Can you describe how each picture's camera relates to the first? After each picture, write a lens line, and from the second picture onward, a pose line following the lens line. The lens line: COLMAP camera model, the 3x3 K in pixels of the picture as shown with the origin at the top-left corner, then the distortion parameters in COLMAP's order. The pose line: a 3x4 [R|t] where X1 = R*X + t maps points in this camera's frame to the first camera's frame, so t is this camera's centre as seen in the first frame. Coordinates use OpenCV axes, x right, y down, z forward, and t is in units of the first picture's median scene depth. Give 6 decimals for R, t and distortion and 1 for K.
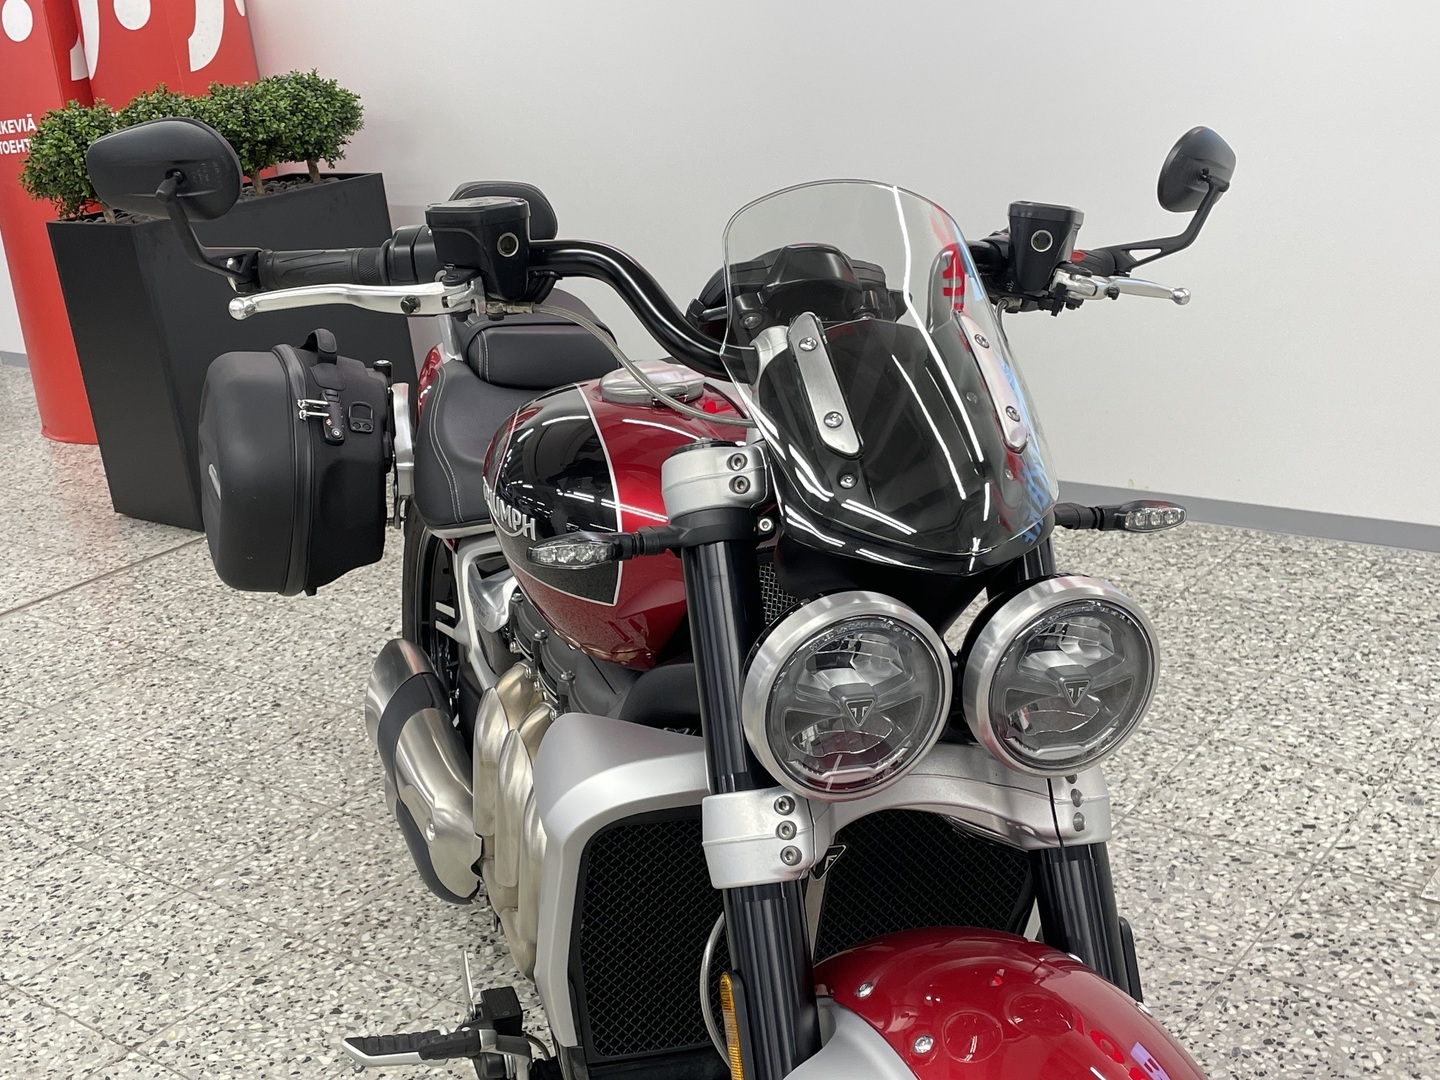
lens RADIAL K [[1718.4, 0, 739.1], [0, 1718.4, 562.3], [0, 0, 1]] dist [0.057762, 0.000000]
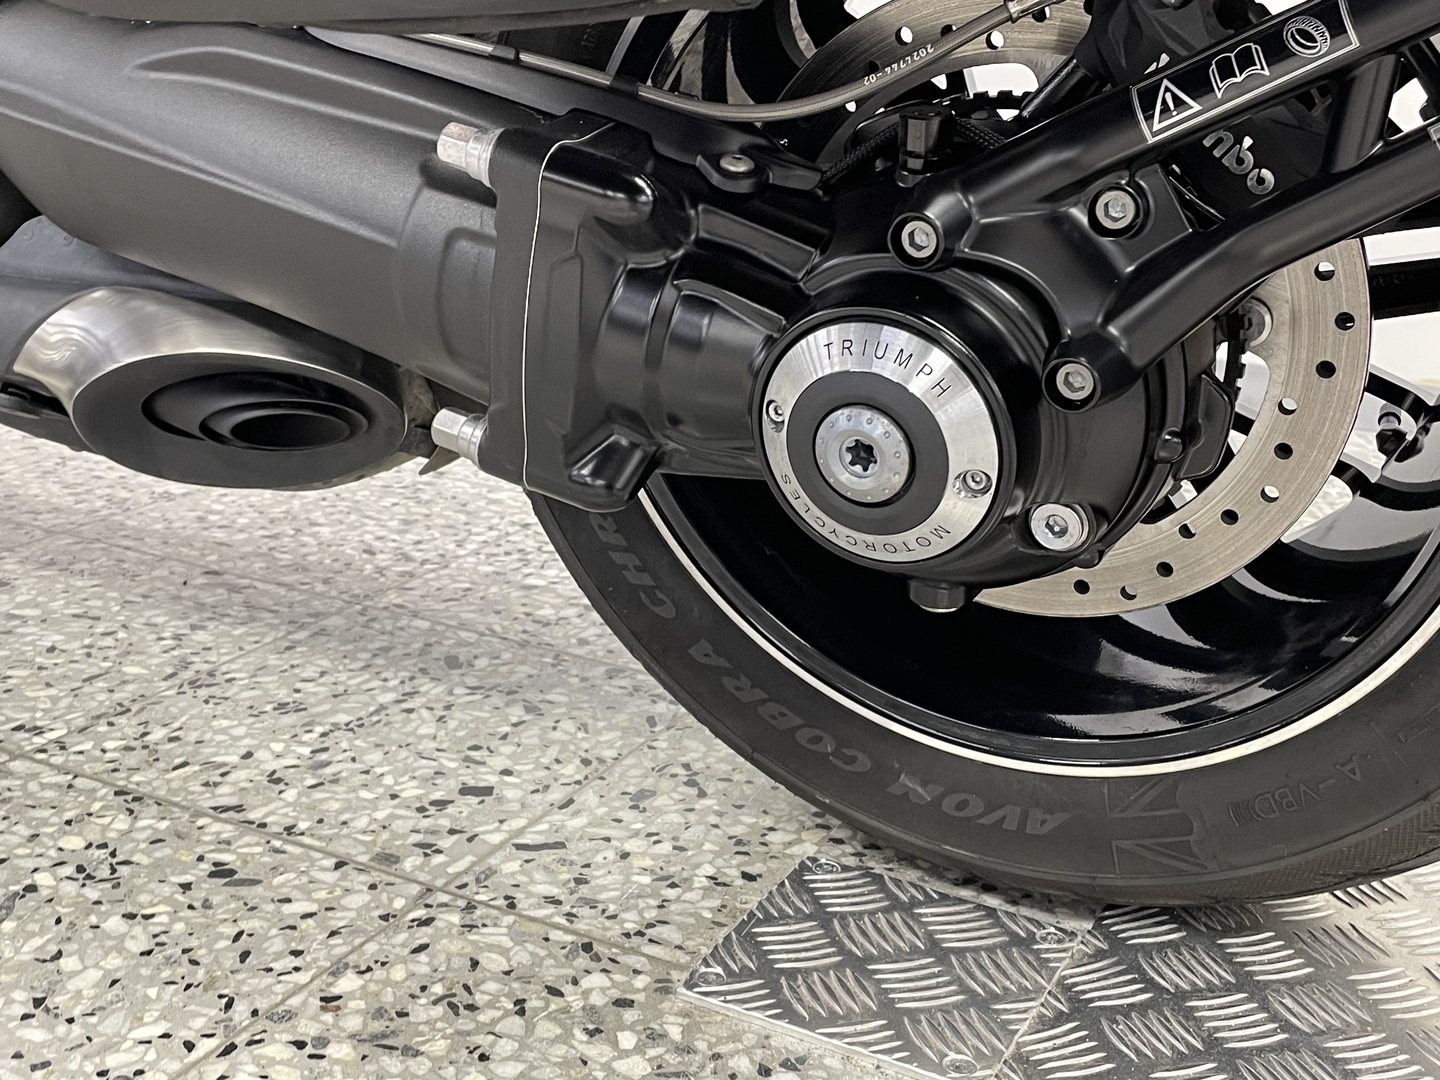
lens RADIAL K [[1718.4, 0, 726.4], [0, 1718.4, 538.1], [0, 0, 1]] dist [0.057762, 0.000000]
pose [[0.977745, 0.069457, 0.197965, 0.305350], [-0.061155, 0.996985, -0.047757, 0.112679], [-0.200685, 0.034588, 0.979045, 0.622930]]
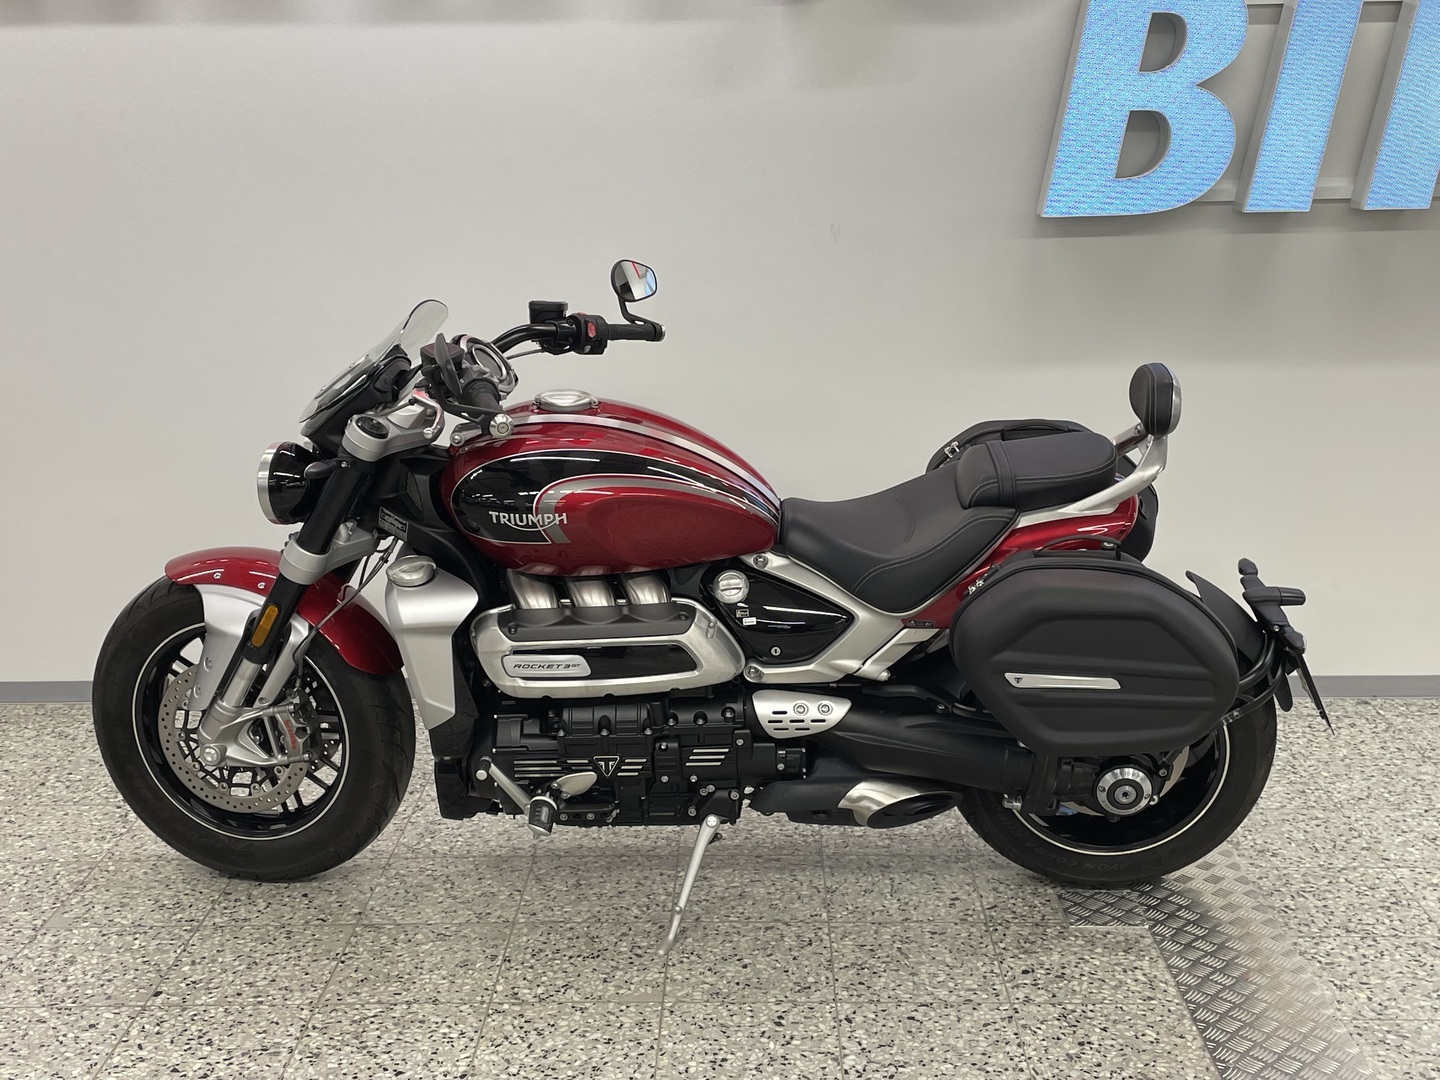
lens RADIAL K [[1718.4, 0, 716.8], [0, 1718.4, 528.5], [0, 0, 1]] dist [0.057762, 0.000000]
pose [[0.800034, -0.055892, 0.597346, -0.563977], [0.144536, 0.984282, -0.101483, -0.013875], [-0.582284, 0.167528, 0.795537, 0.038265]]
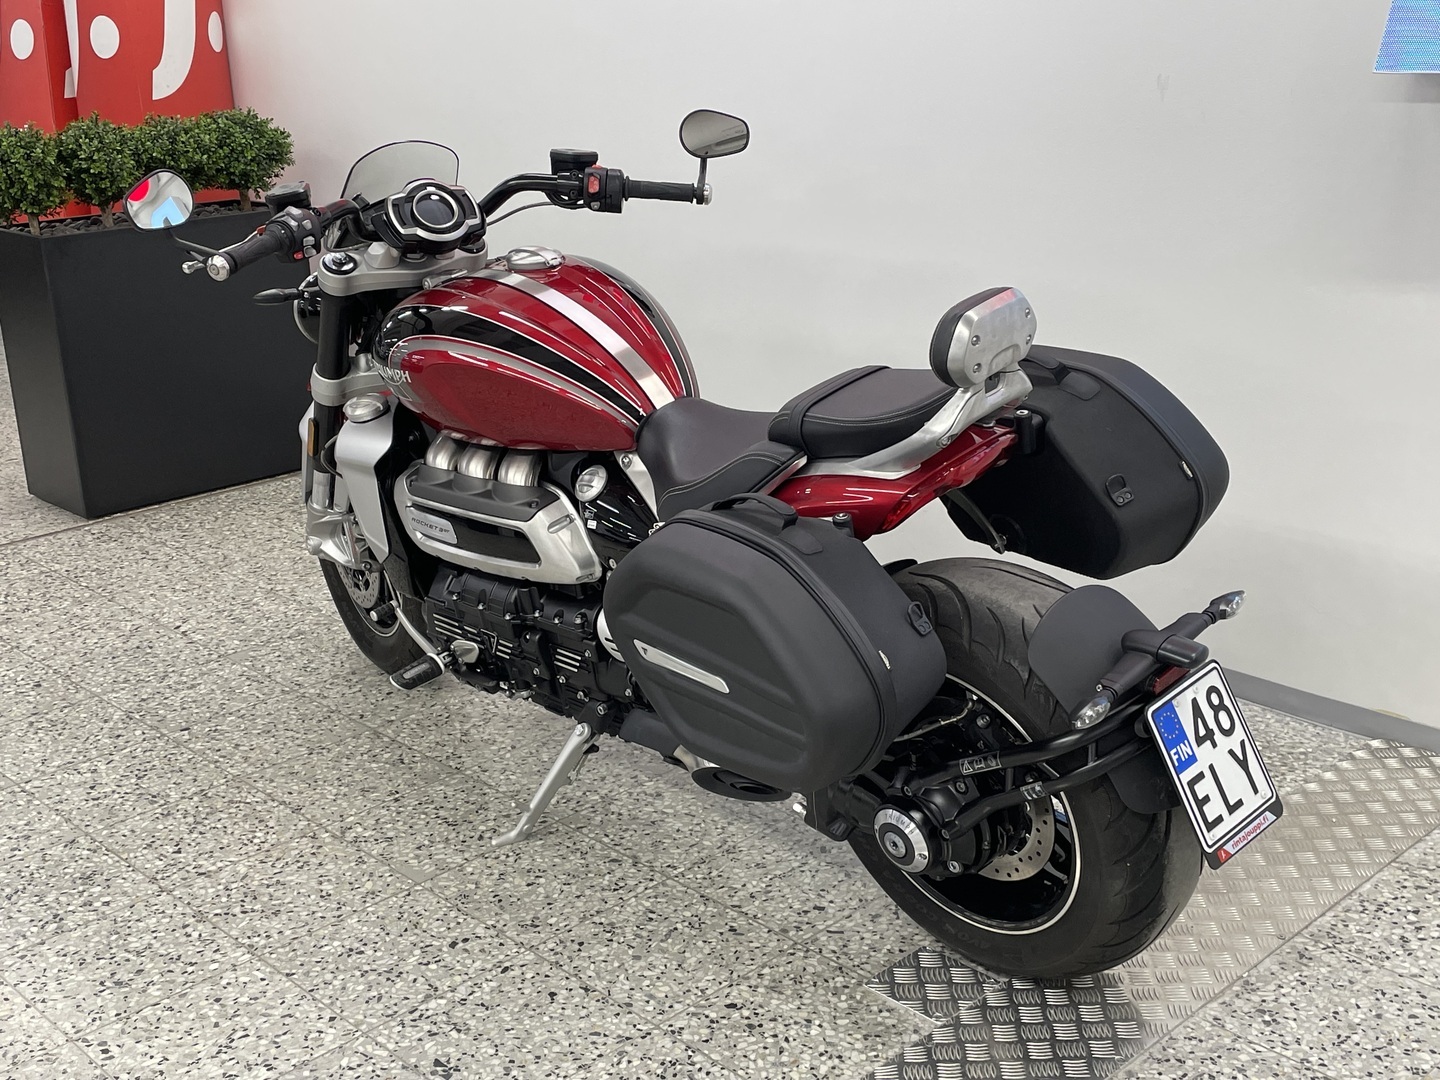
lens RADIAL K [[1718.4, 0, 717.8], [0, 1718.4, 534.7], [0, 0, 1]] dist [0.057762, 0.000000]
pose [[0.987466, 0.103831, -0.118870, 0.371056], [-0.107037, 0.994035, -0.020899, -0.047755], [0.115991, 0.033361, 0.992690, -0.070465]]
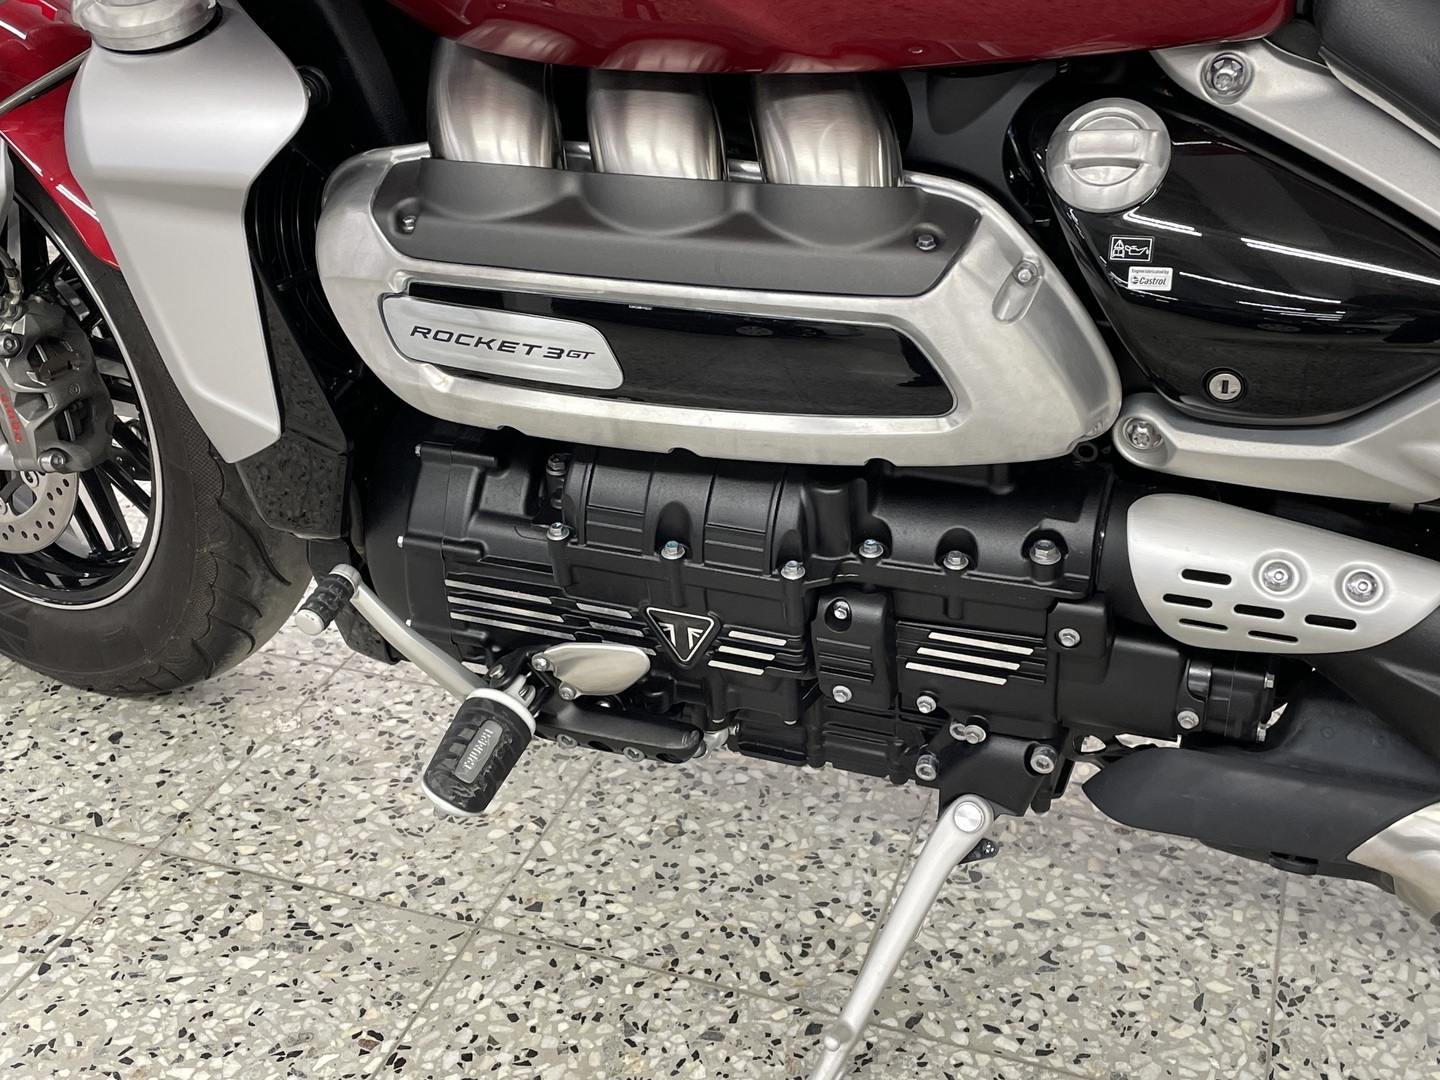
lens RADIAL K [[1718.4, 0, 723.9], [0, 1718.4, 538.1], [0, 0, 1]] dist [0.057762, 0.000000]
pose [[0.942681, -0.066250, 0.327053, -0.041396], [0.023013, 0.990667, 0.134346, -0.065057], [-0.332901, -0.119119, 0.935408, 0.671485]]
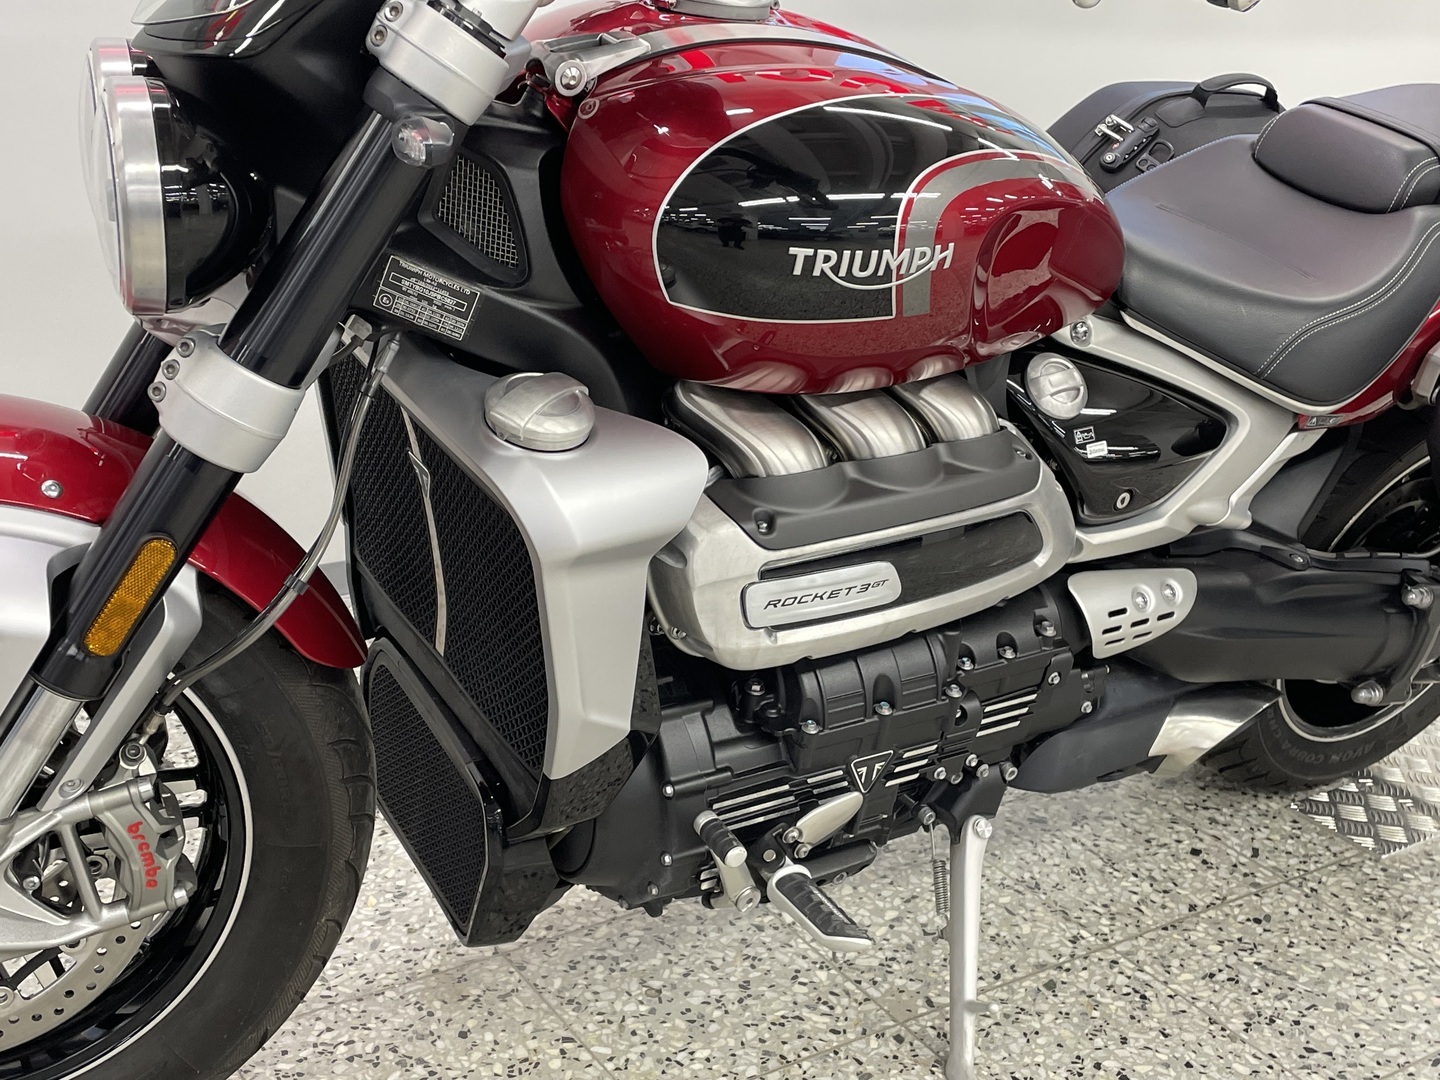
lens RADIAL K [[1718.4, 0, 736.9], [0, 1718.4, 560.5], [0, 0, 1]] dist [0.057762, 0.000000]
pose [[0.305187, -0.226362, 0.924998, -0.459355], [0.232383, 0.959676, 0.158178, -0.158405], [-0.923504, 0.166680, 0.345483, 0.898176]]
